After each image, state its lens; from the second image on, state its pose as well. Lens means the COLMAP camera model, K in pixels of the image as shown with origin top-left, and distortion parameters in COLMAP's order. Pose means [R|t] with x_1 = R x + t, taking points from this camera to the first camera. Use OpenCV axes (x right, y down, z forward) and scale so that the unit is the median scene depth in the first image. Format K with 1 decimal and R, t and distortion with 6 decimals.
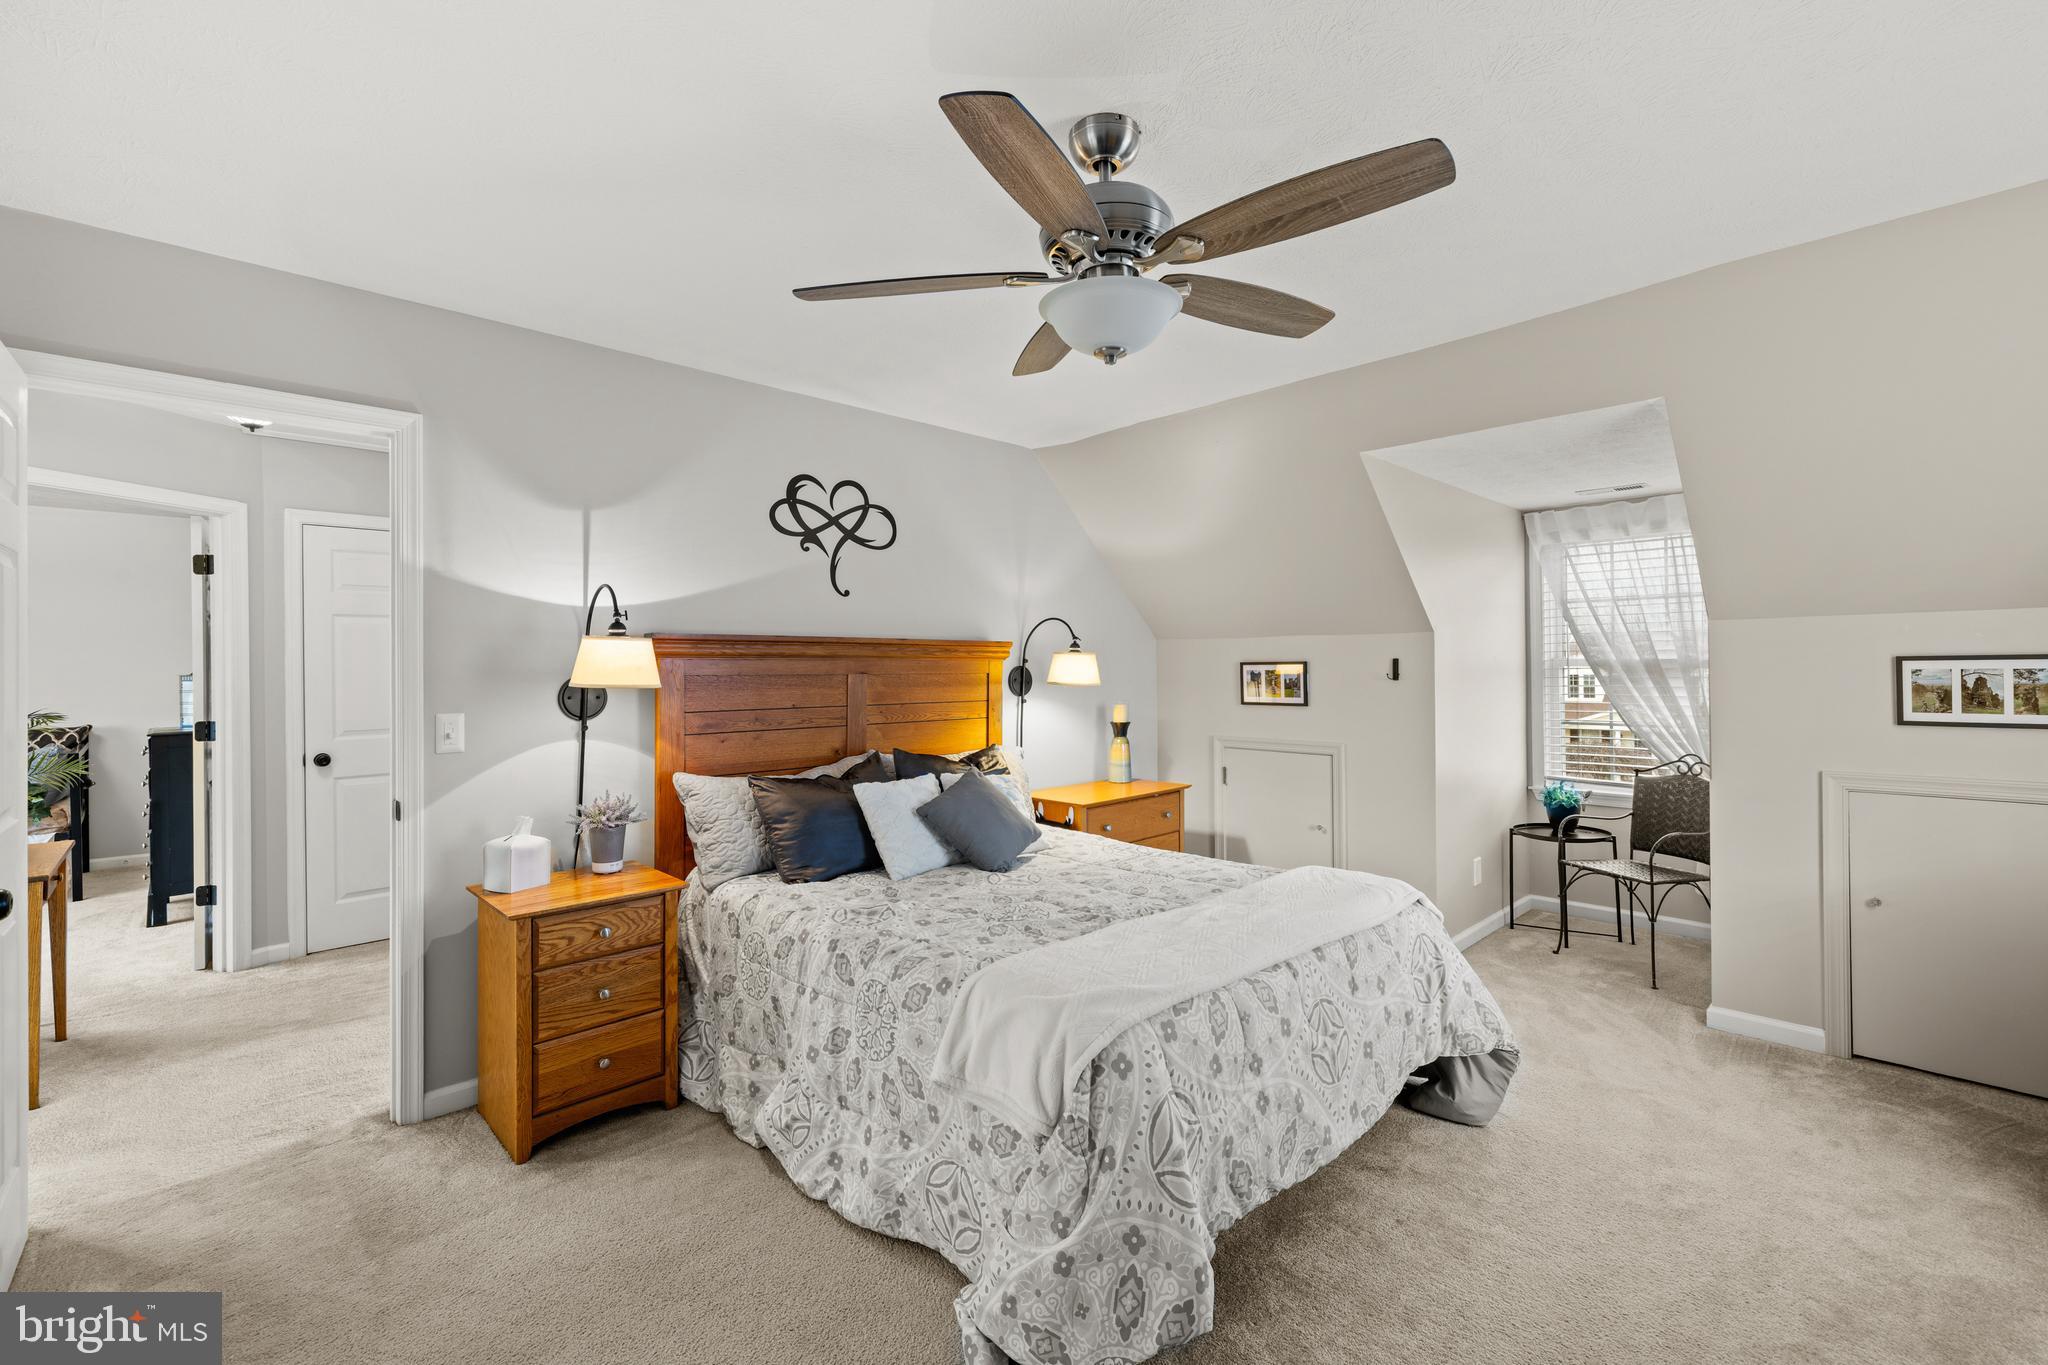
lens RADIAL K [[867.8, 0, 1021.8], [0, 867.8, 675.8], [0, 0, 1]] dist [-0.001045, 0.000028]
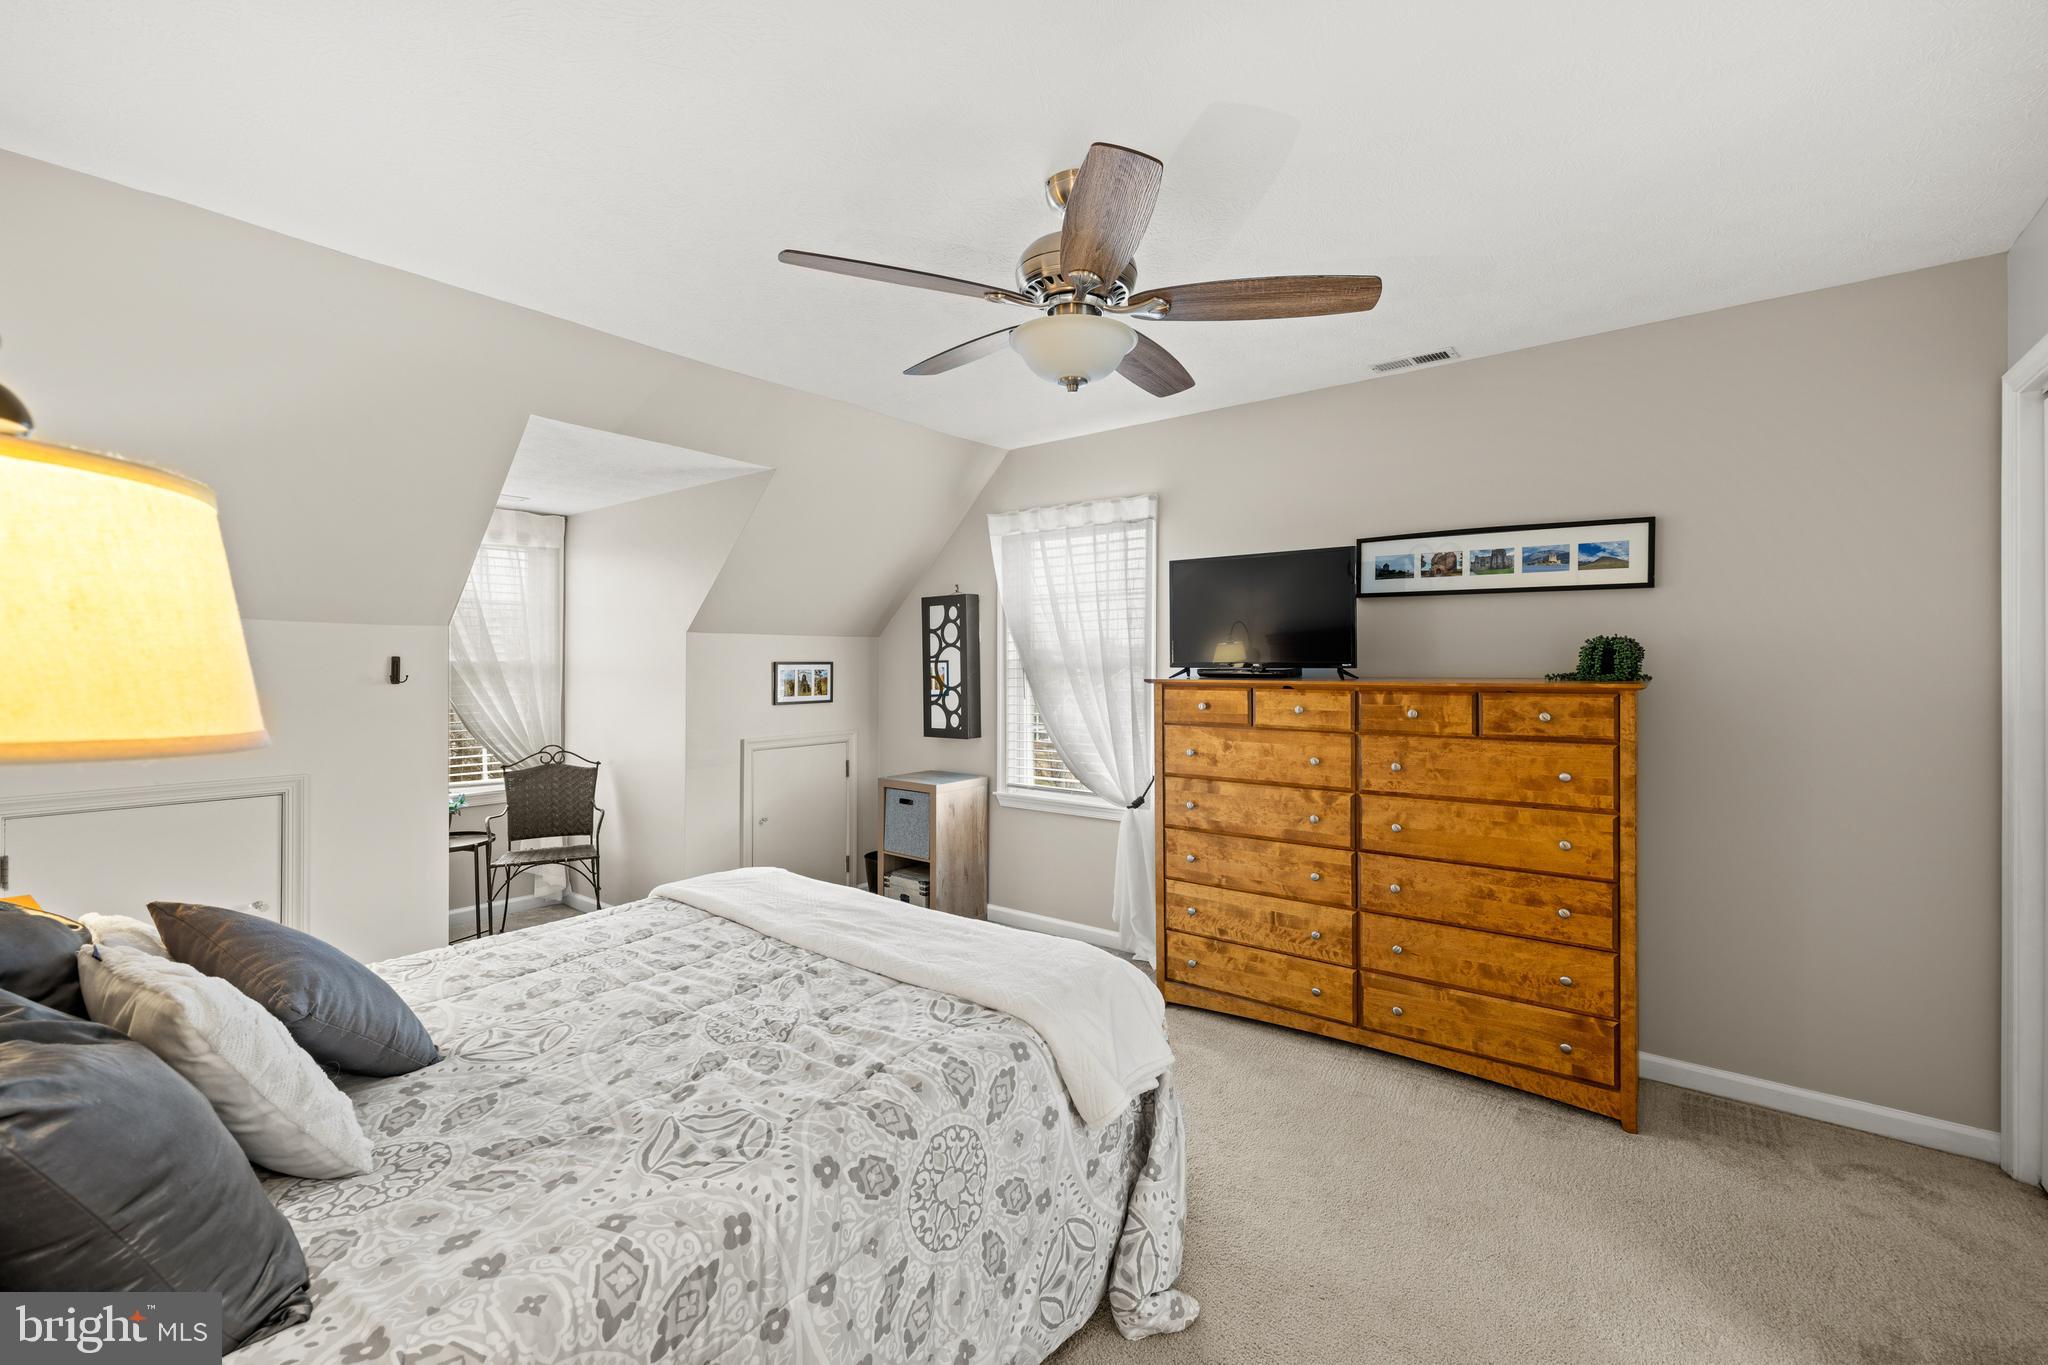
lens RADIAL K [[863.3, 0, 1023.9], [0, 863.3, 668.9], [0, 0, 1]] dist [0.001095, 0.000234]
pose [[-0.135909, 0.002656, 0.990718, -0.629934], [0.009670, 0.999952, -0.001354, -0.003470], [-0.990674, 0.009396, -0.135929, 0.769529]]
